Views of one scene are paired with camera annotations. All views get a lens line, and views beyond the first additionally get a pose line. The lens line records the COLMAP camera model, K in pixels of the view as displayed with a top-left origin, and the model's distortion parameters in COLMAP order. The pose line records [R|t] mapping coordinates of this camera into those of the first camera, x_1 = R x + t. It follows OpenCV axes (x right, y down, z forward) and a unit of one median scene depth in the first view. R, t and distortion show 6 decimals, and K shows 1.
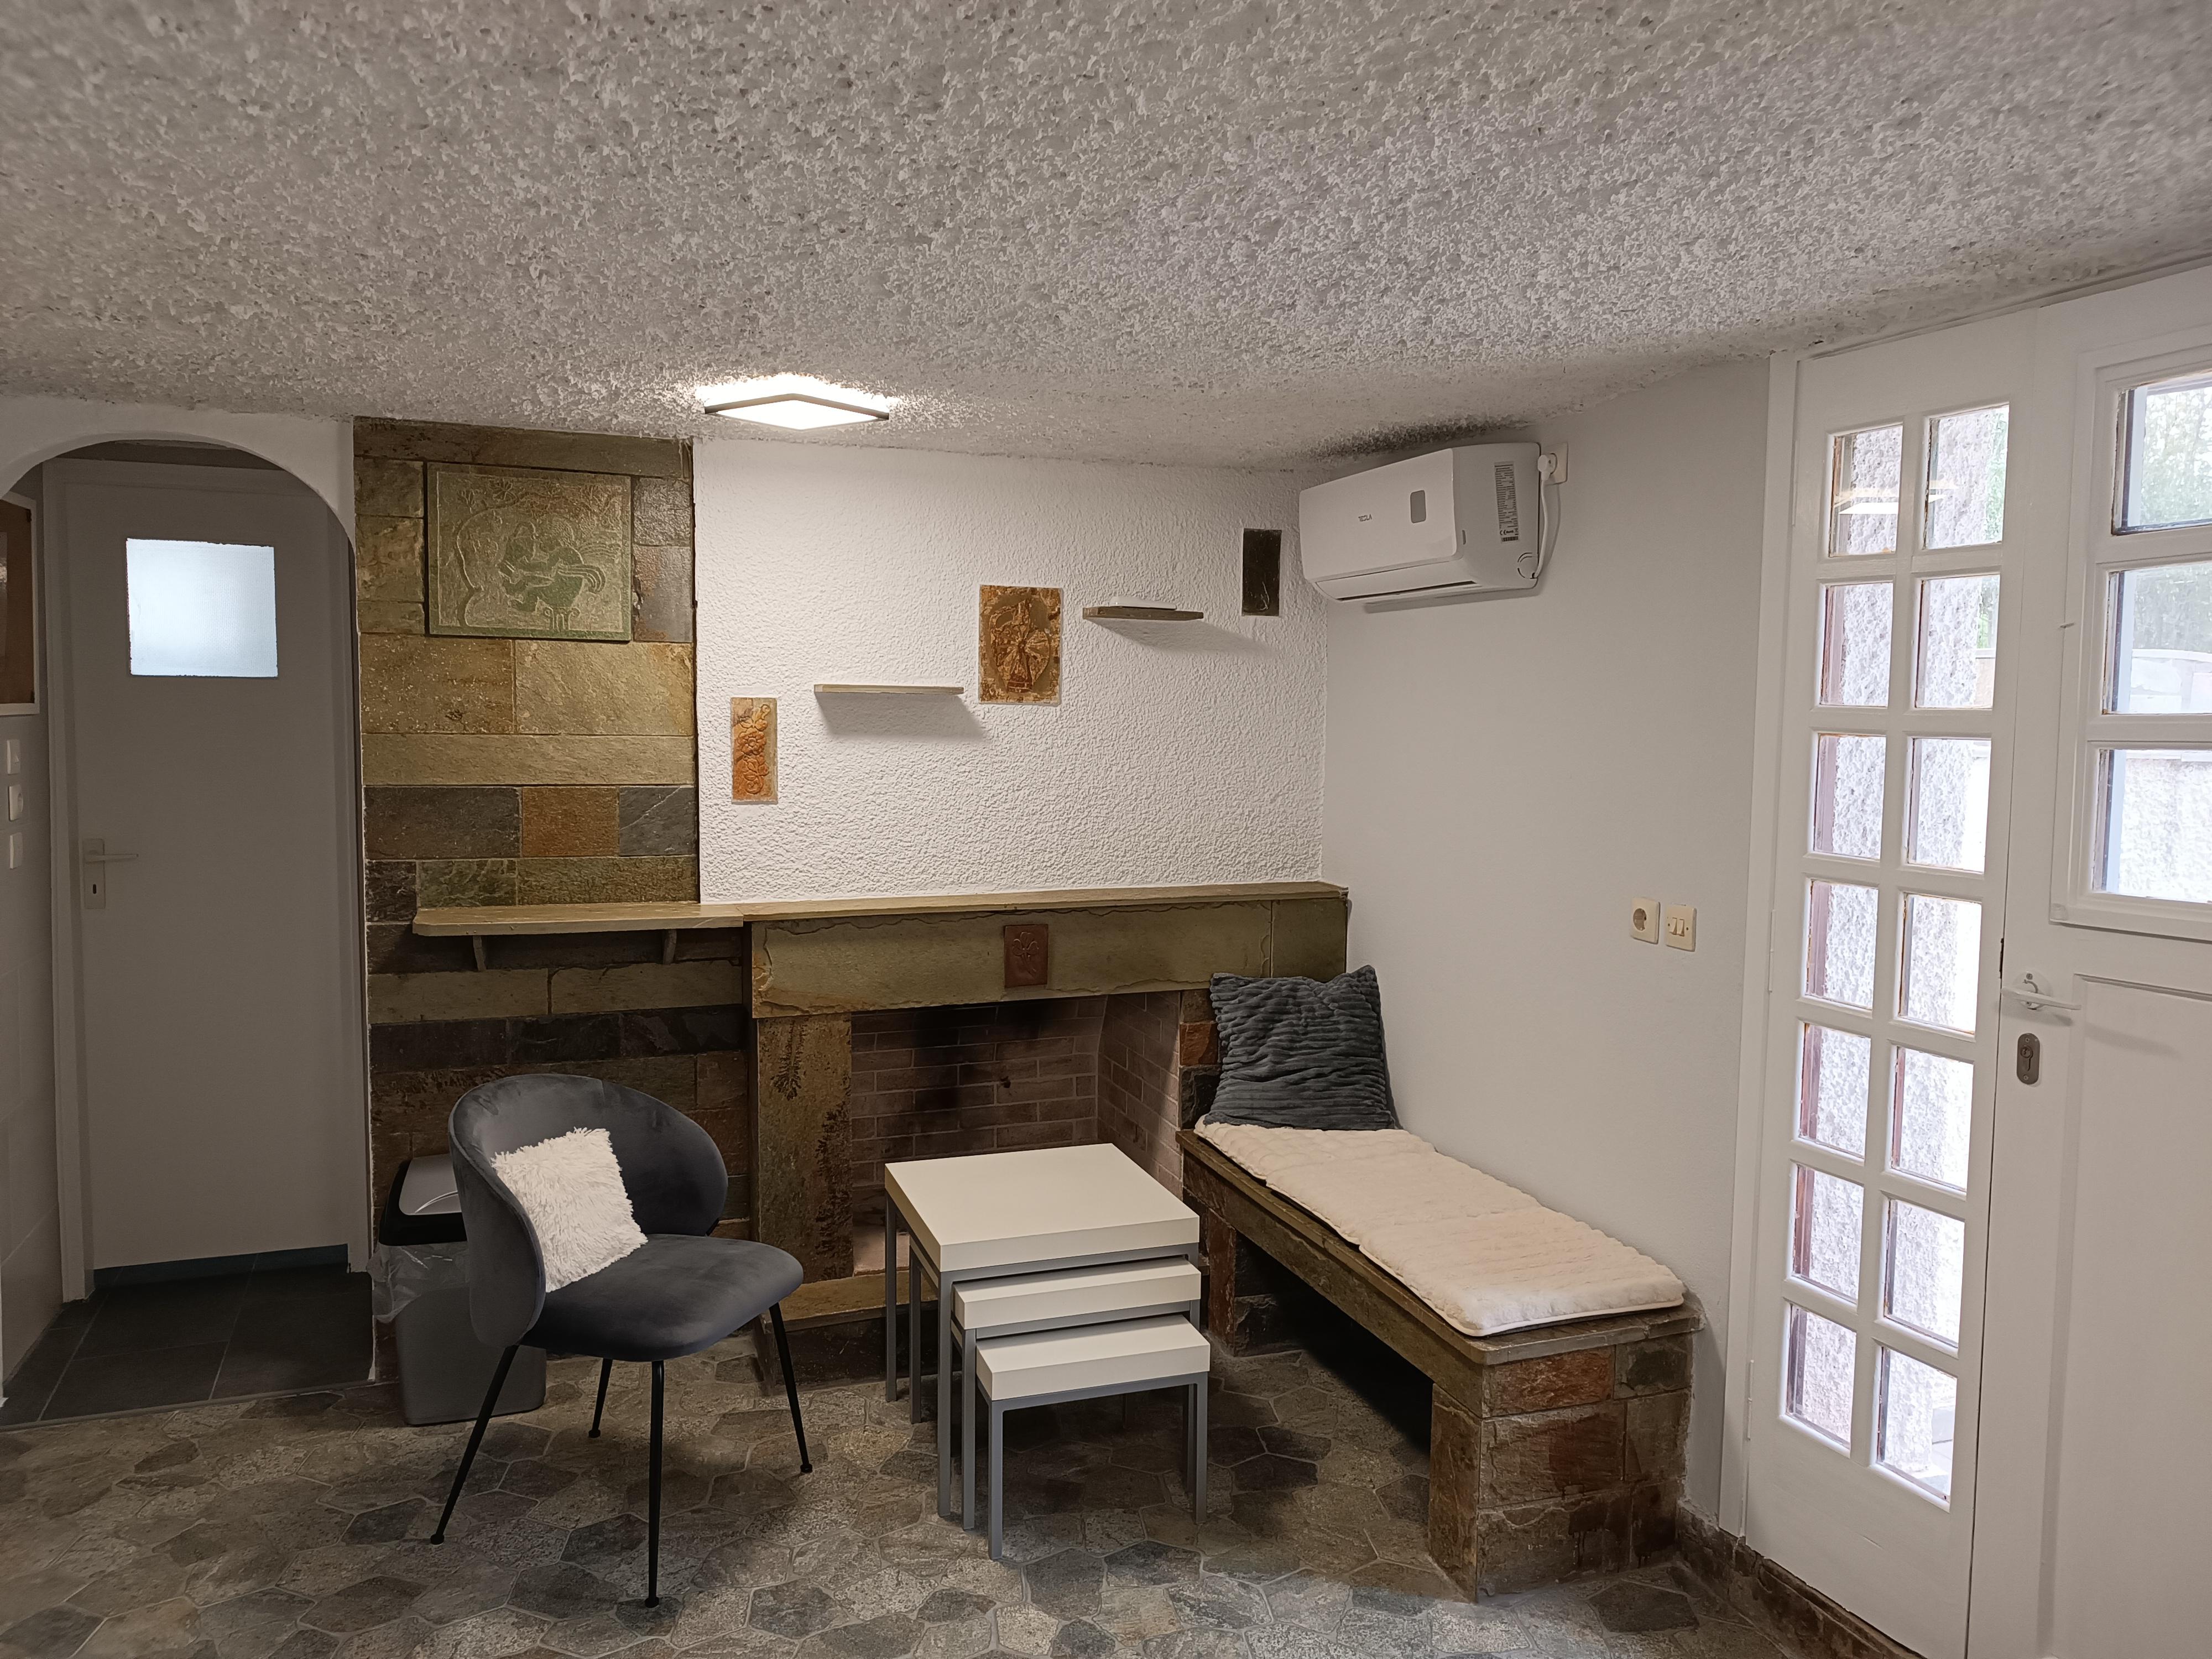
lens RADIAL K [[1599.0, 0, 1106.0], [0, 1599.0, 829.5], [0, 0, 1]] dist [0.033514, 0.002965]
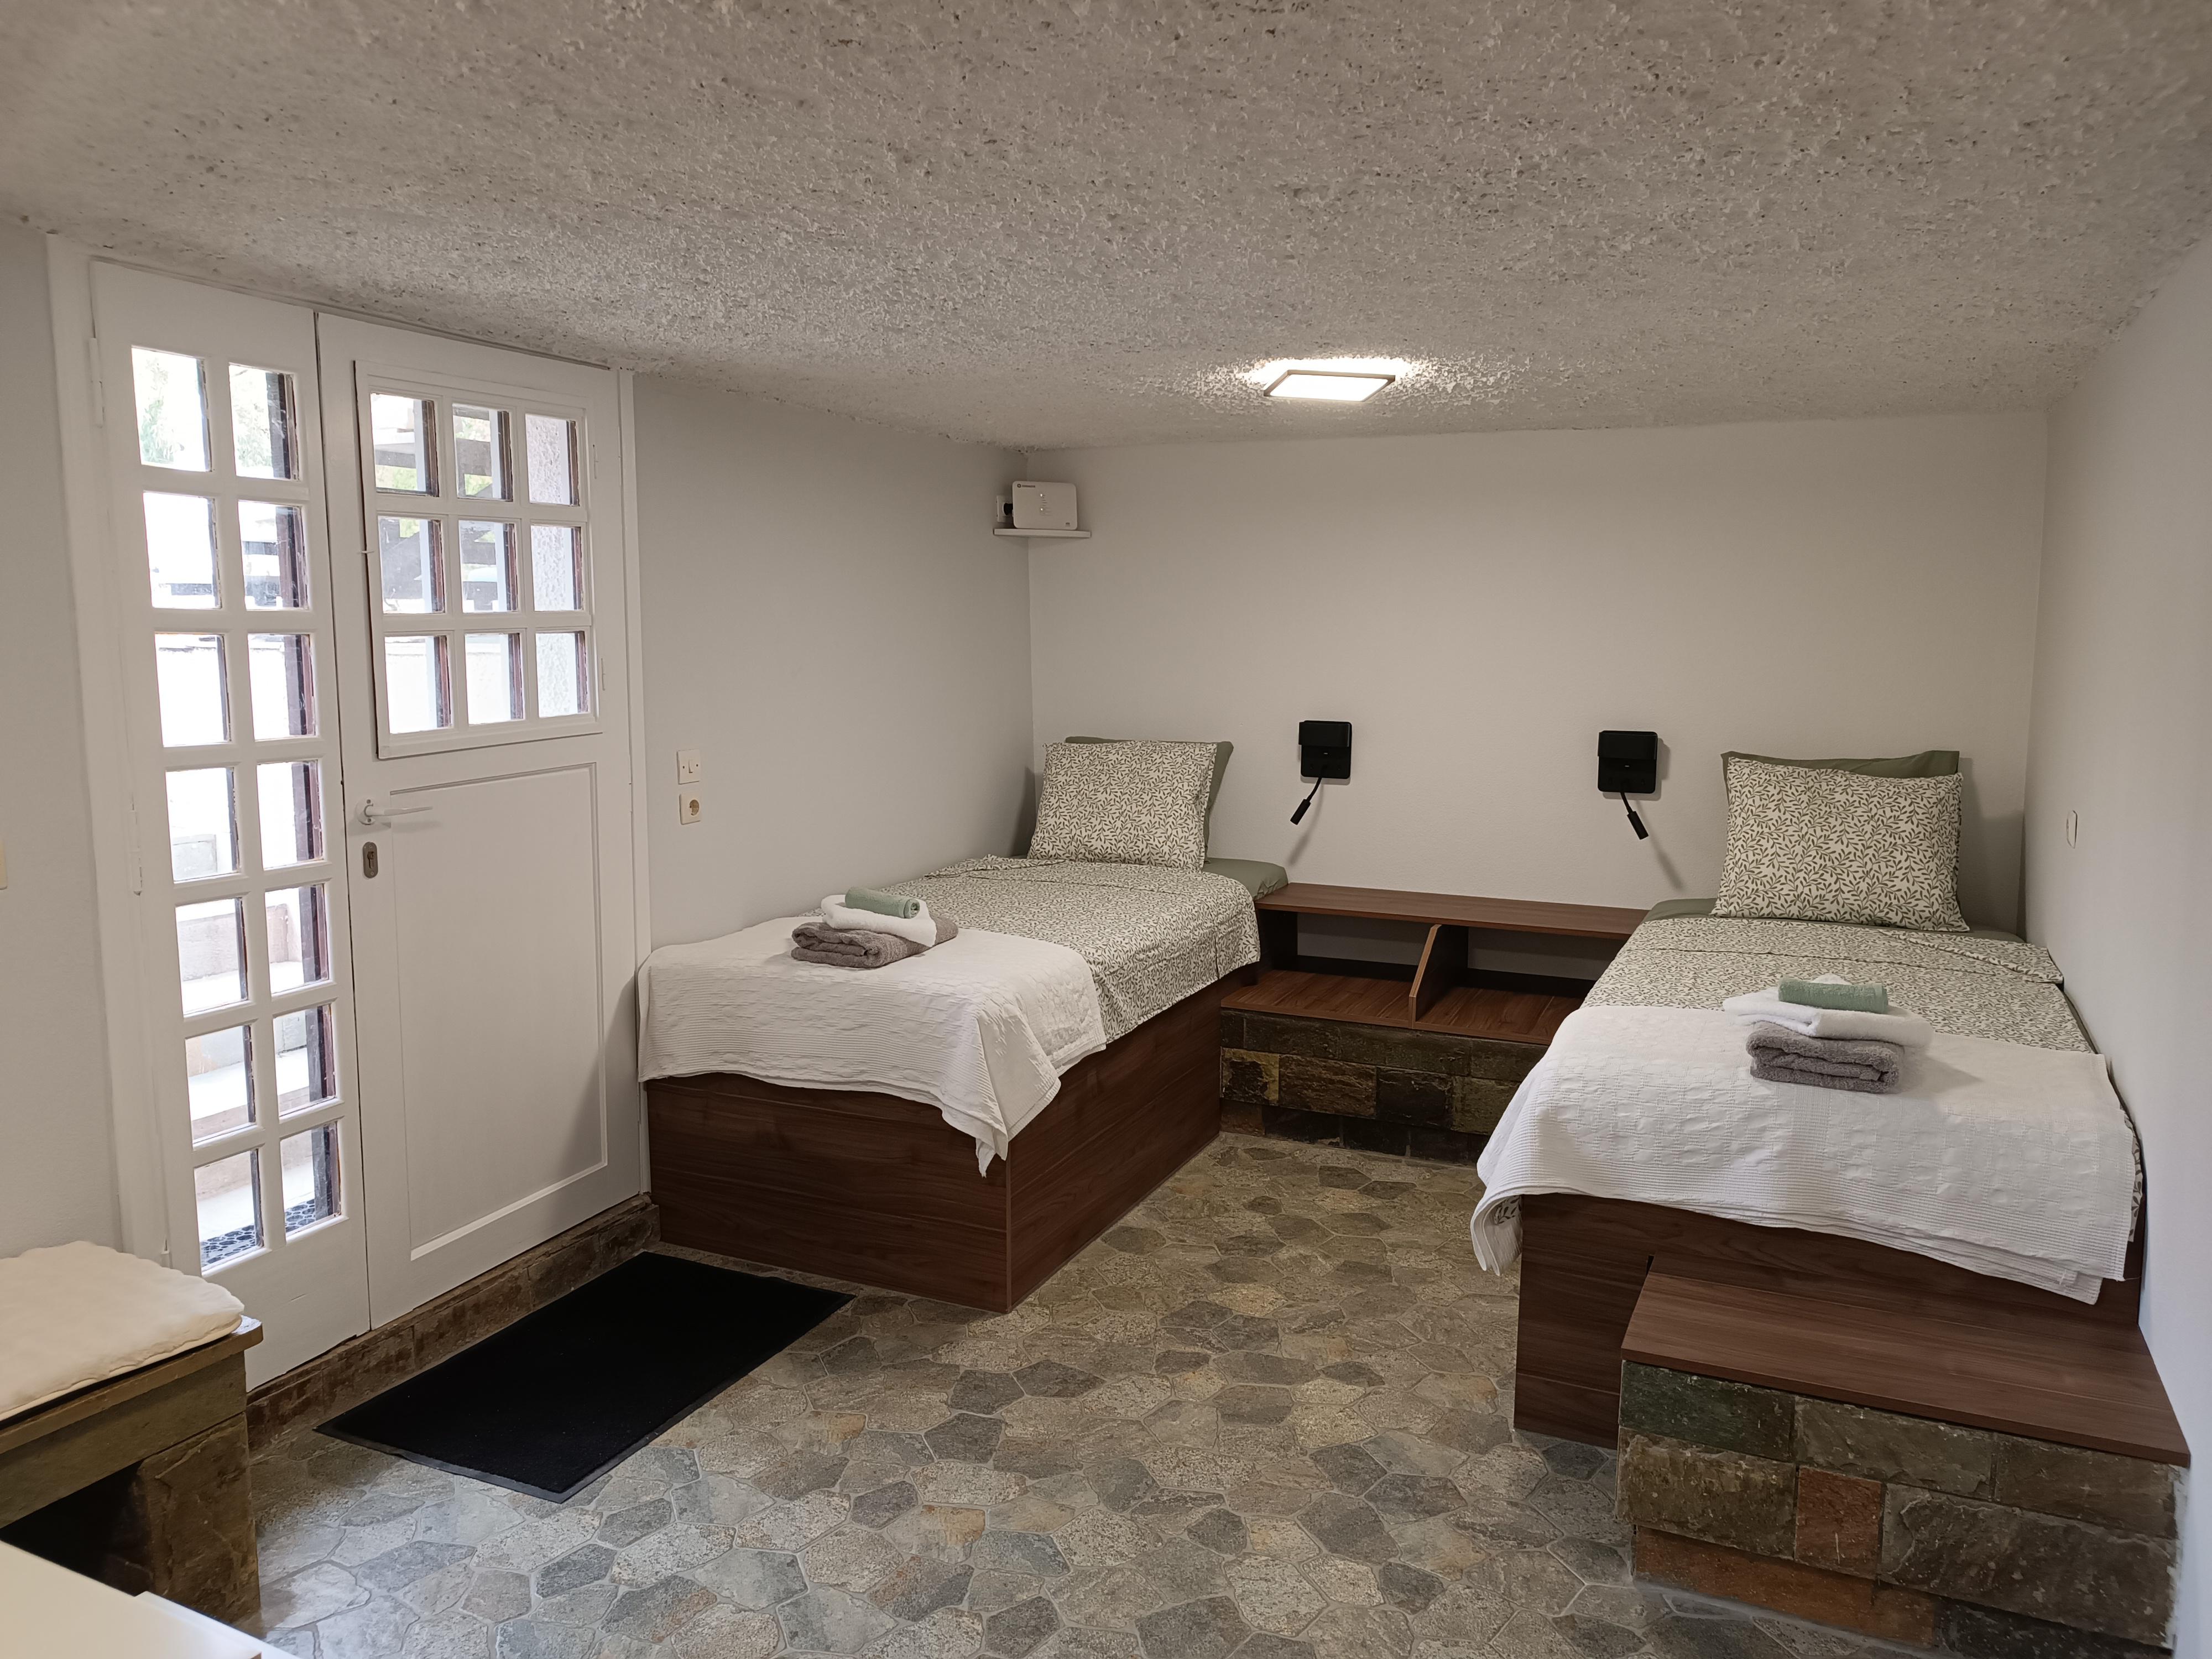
lens RADIAL K [[1599.0, 0, 1106.0], [0, 1599.0, 829.5], [0, 0, 1]] dist [0.033514, 0.002965]
pose [[-0.697624, -0.113457, 0.707424, -0.836425], [0.049669, 0.977348, 0.205728, -0.136147], [-0.714741, 0.178658, -0.676186, 1.435973]]
